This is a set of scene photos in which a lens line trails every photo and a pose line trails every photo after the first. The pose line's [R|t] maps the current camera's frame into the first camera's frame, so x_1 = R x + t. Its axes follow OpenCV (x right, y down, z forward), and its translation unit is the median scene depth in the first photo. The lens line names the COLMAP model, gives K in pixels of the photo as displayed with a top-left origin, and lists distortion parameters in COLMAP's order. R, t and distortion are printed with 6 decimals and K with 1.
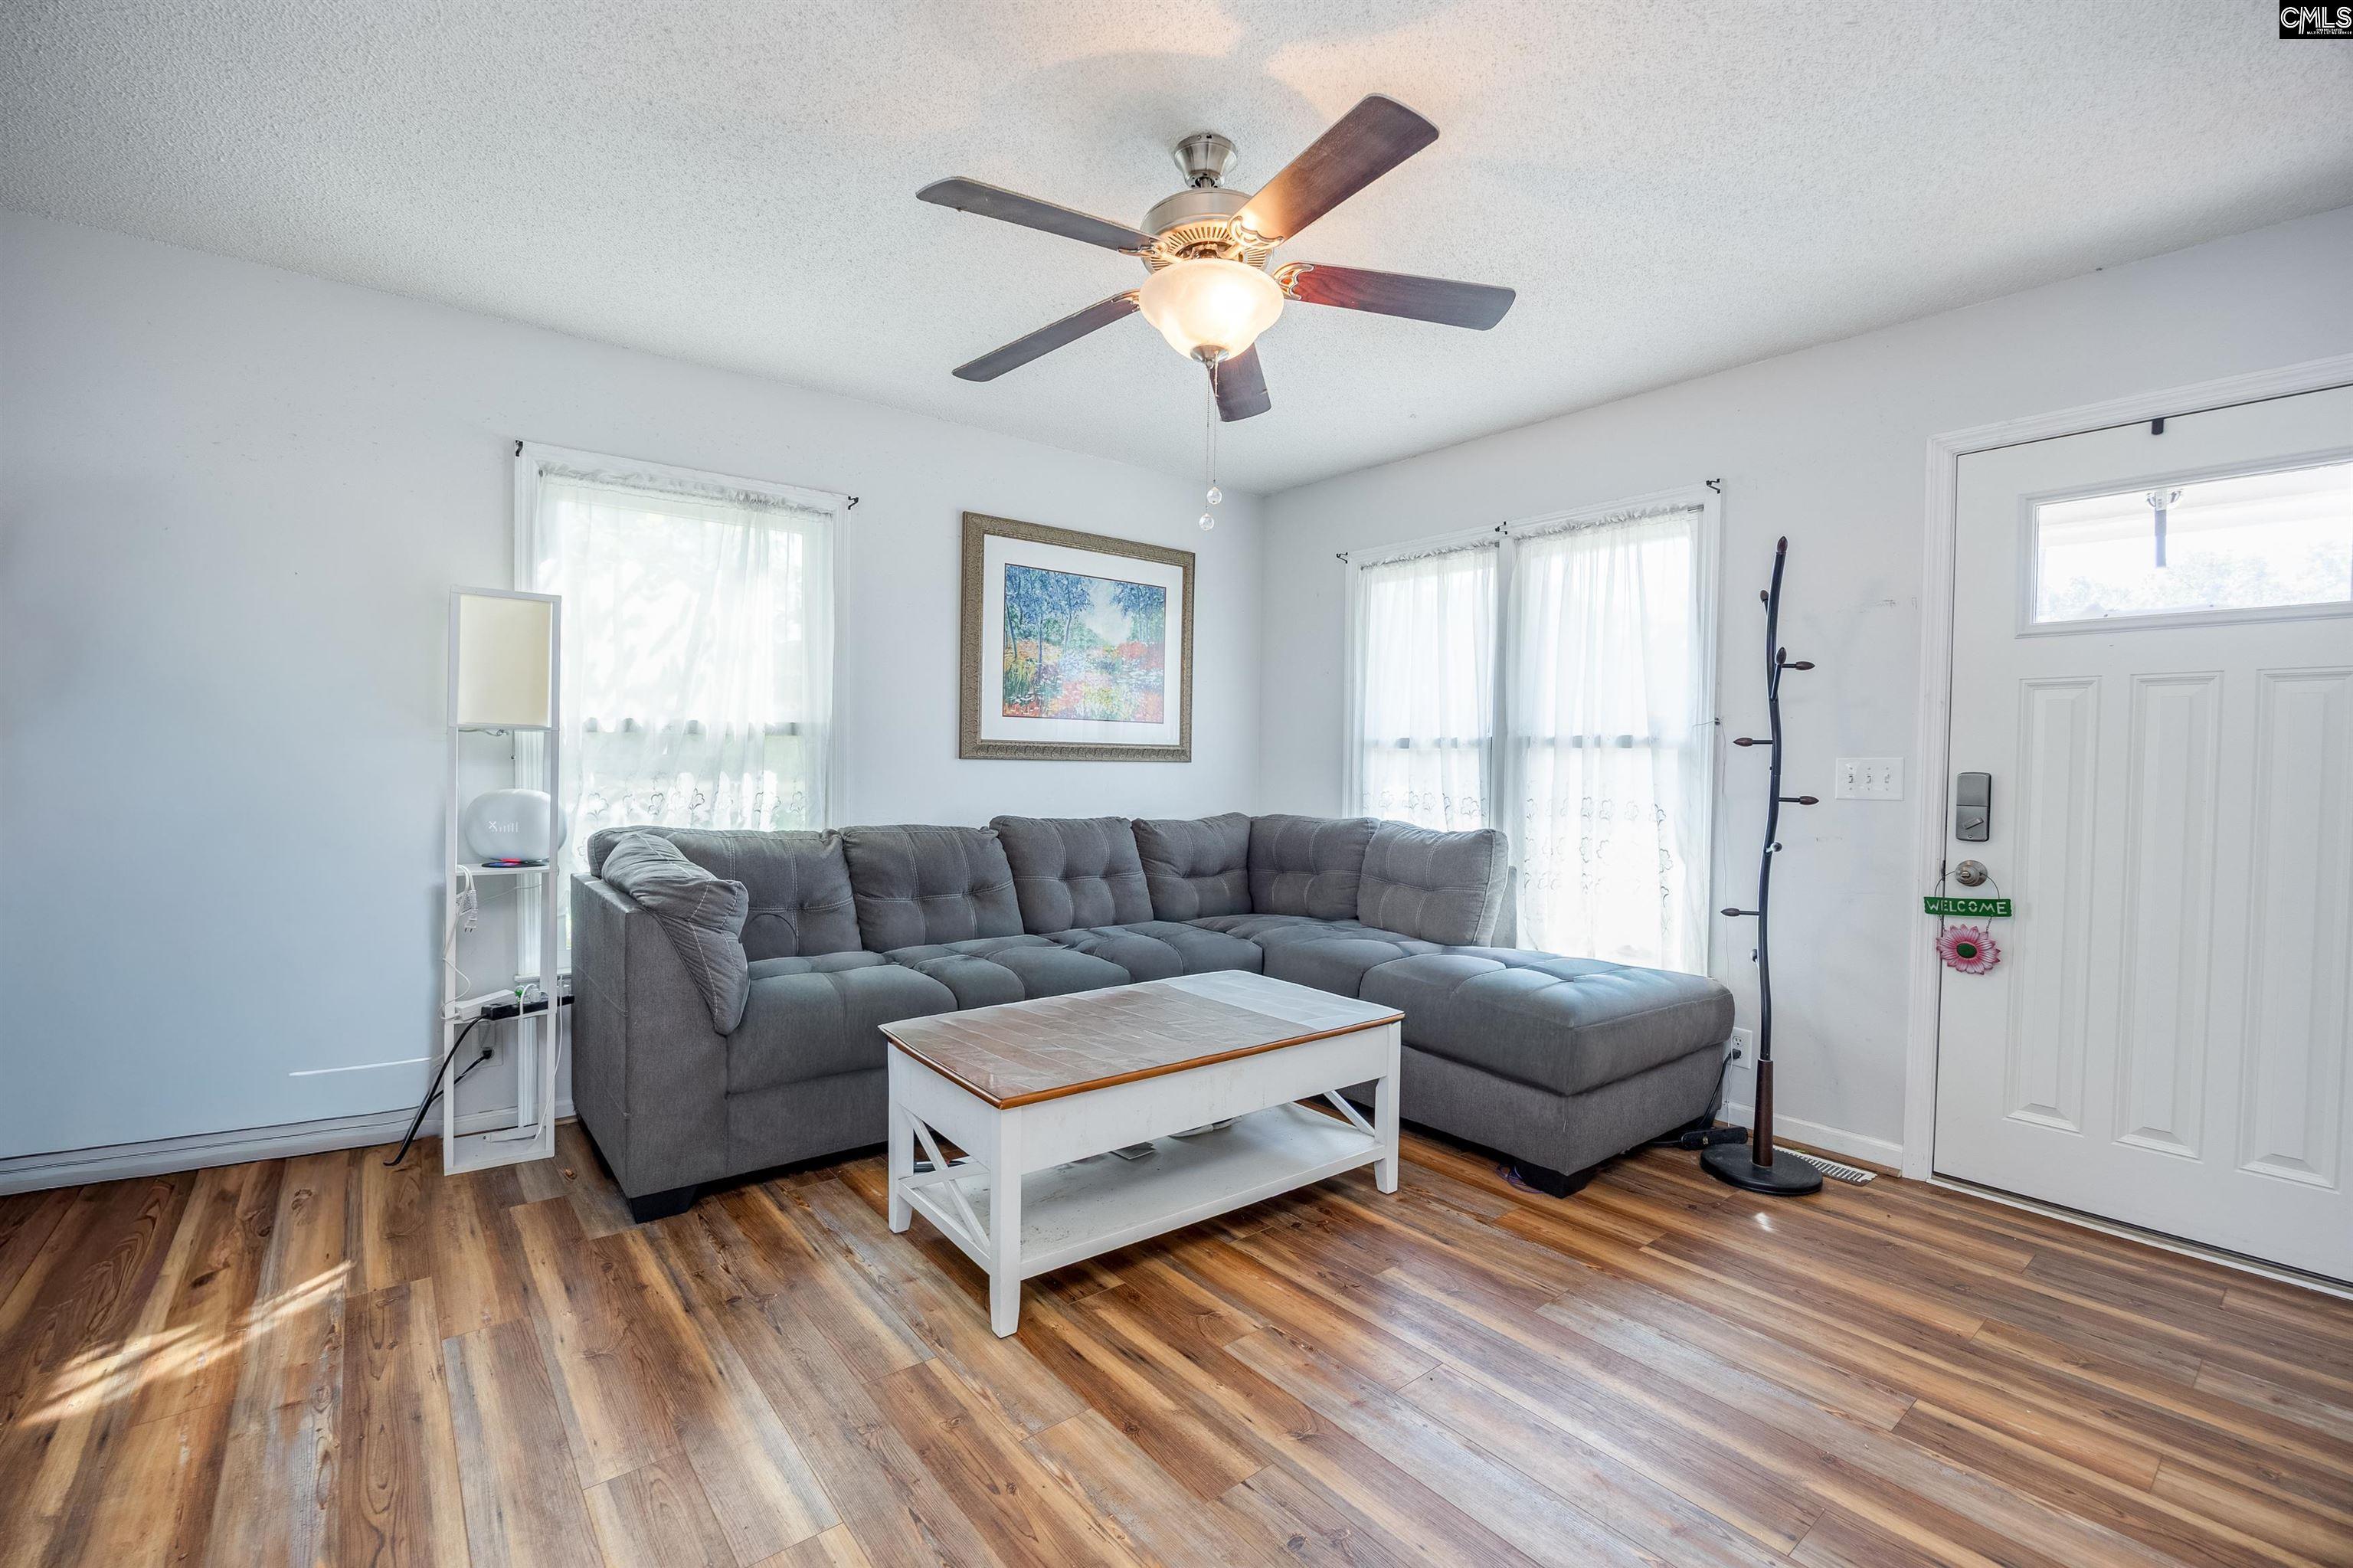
lens RADIAL K [[1065.2, 0, 1176.5], [0, 1065.2, 784.0], [0, 0, 1]] dist [-0.016219, 0.000495]
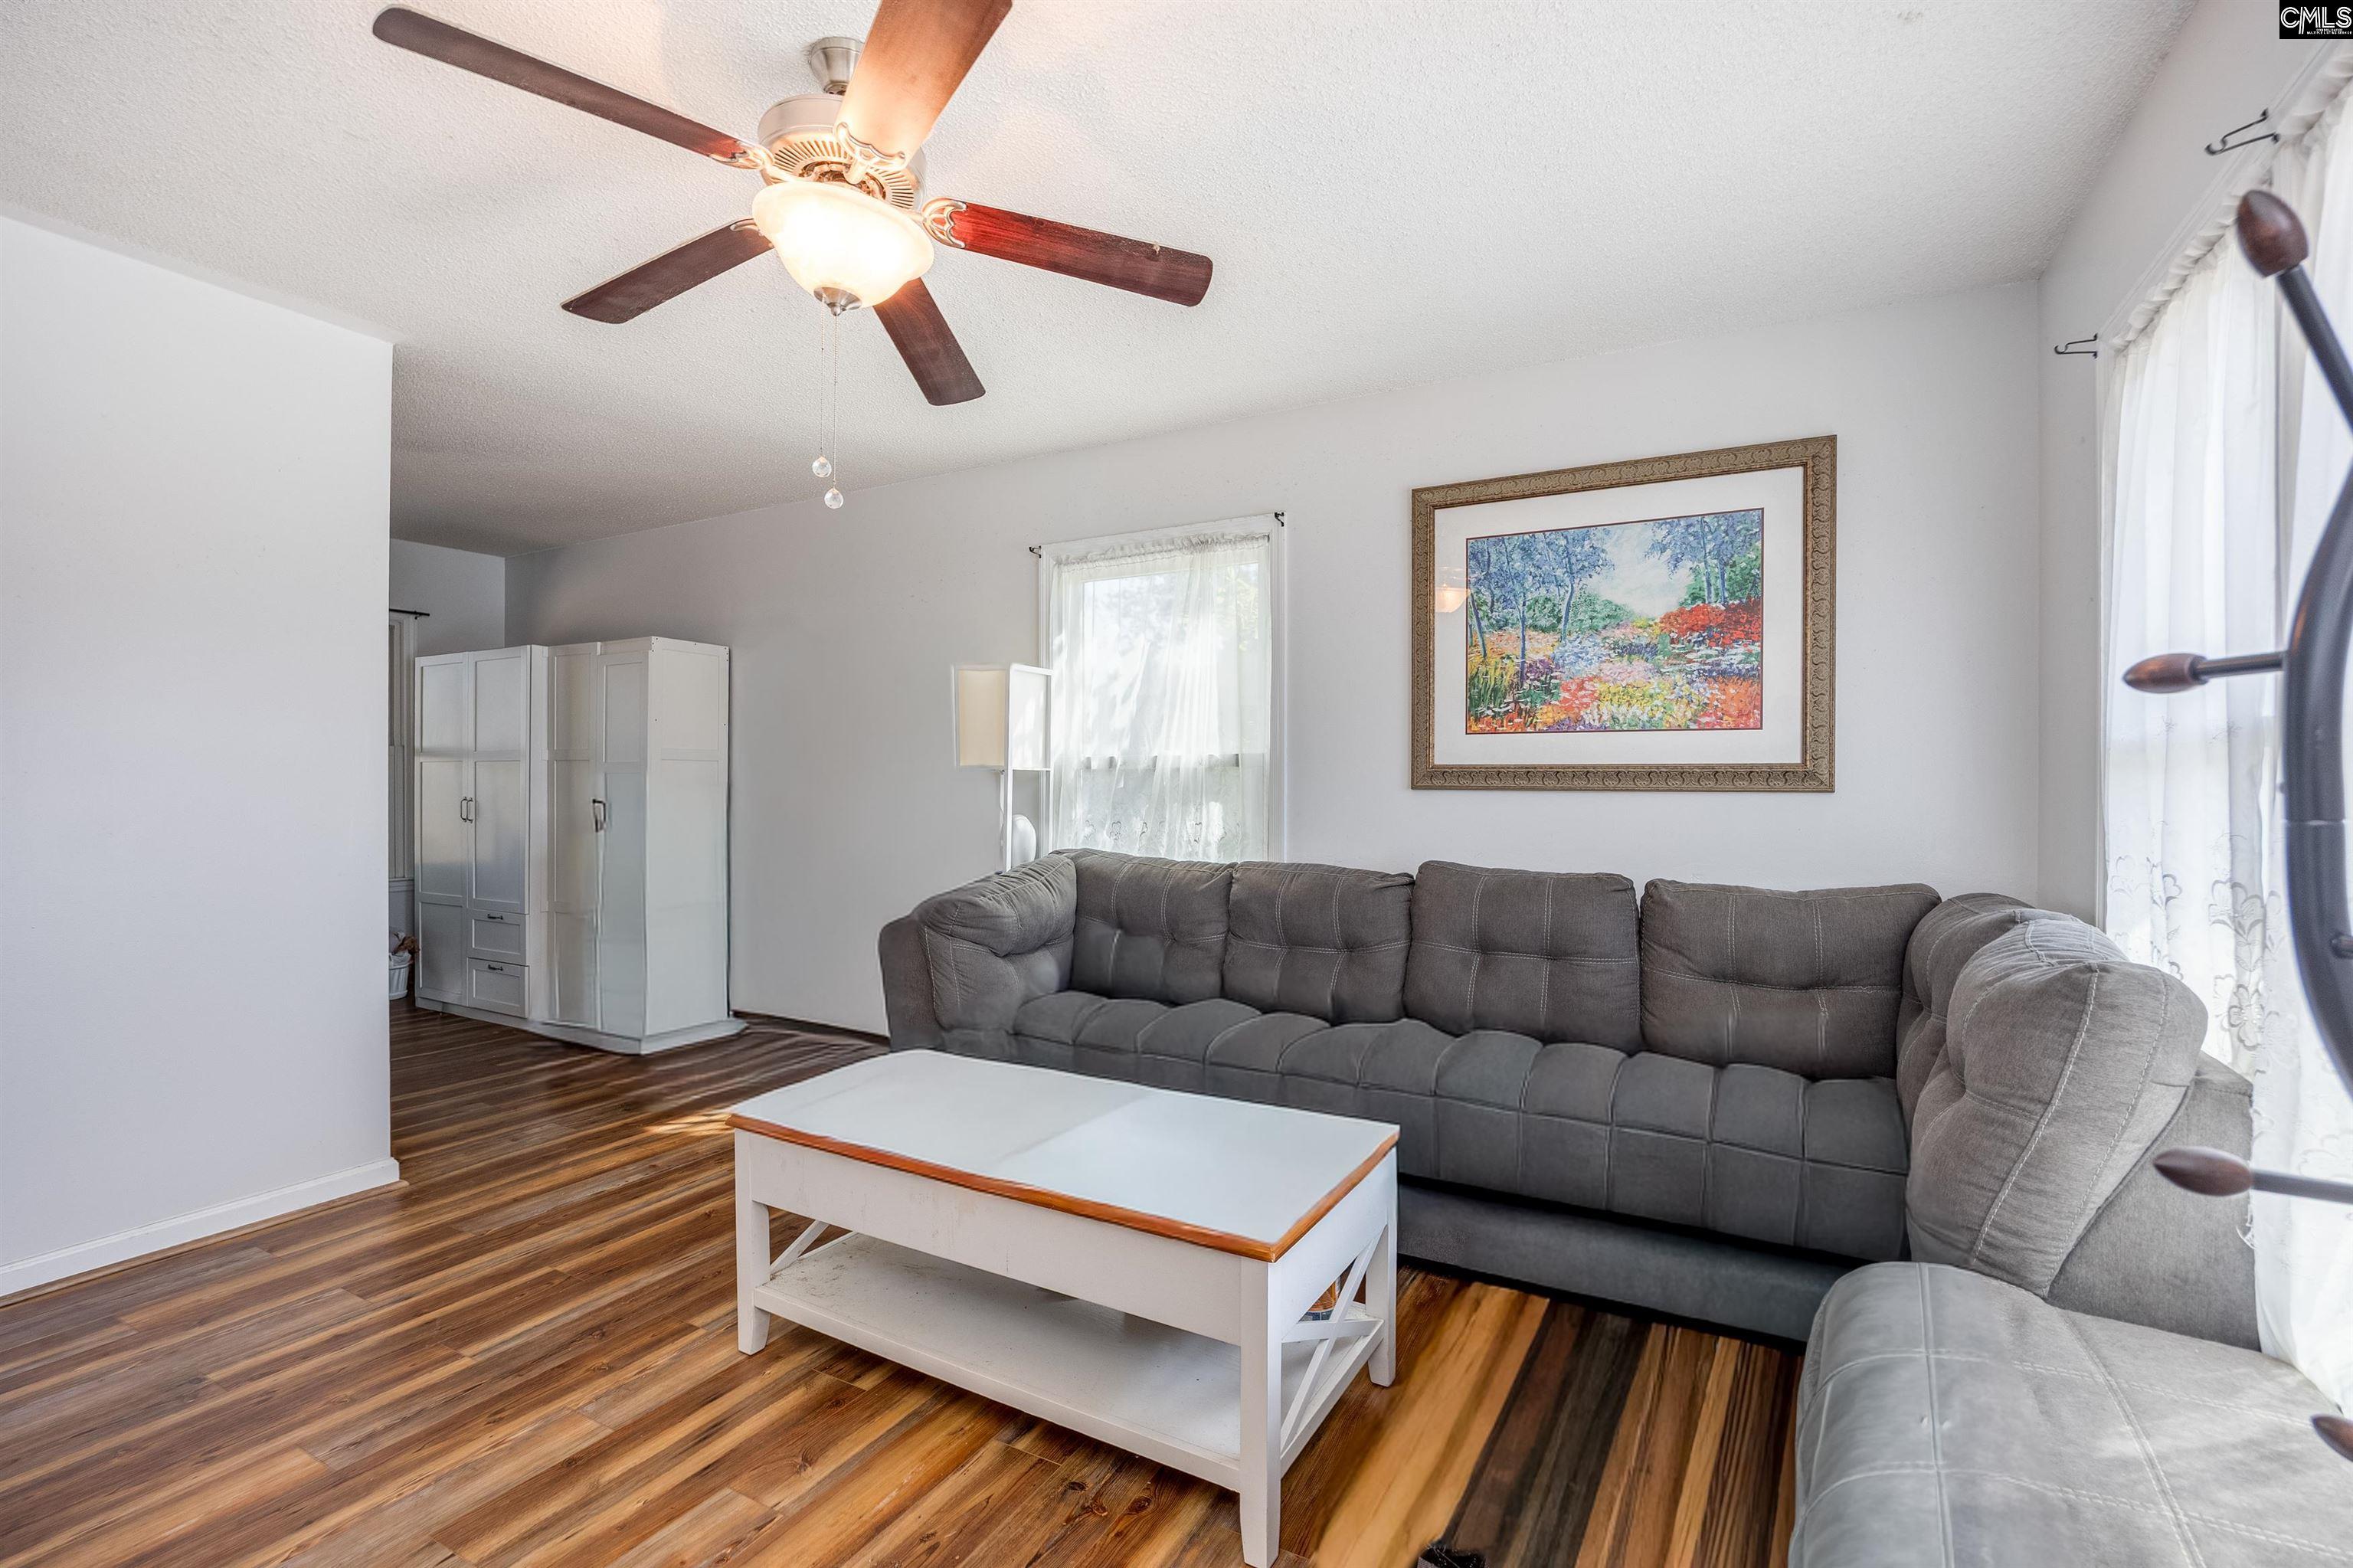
lens RADIAL K [[1065.2, 0, 1176.5], [0, 1065.2, 784.0], [0, 0, 1]] dist [-0.016219, 0.000495]
pose [[0.353522, -0.006671, -0.935402, 0.501752], [-0.015444, 0.999797, -0.012967, -0.013740], [0.935299, 0.019030, 0.353347, 0.535228]]
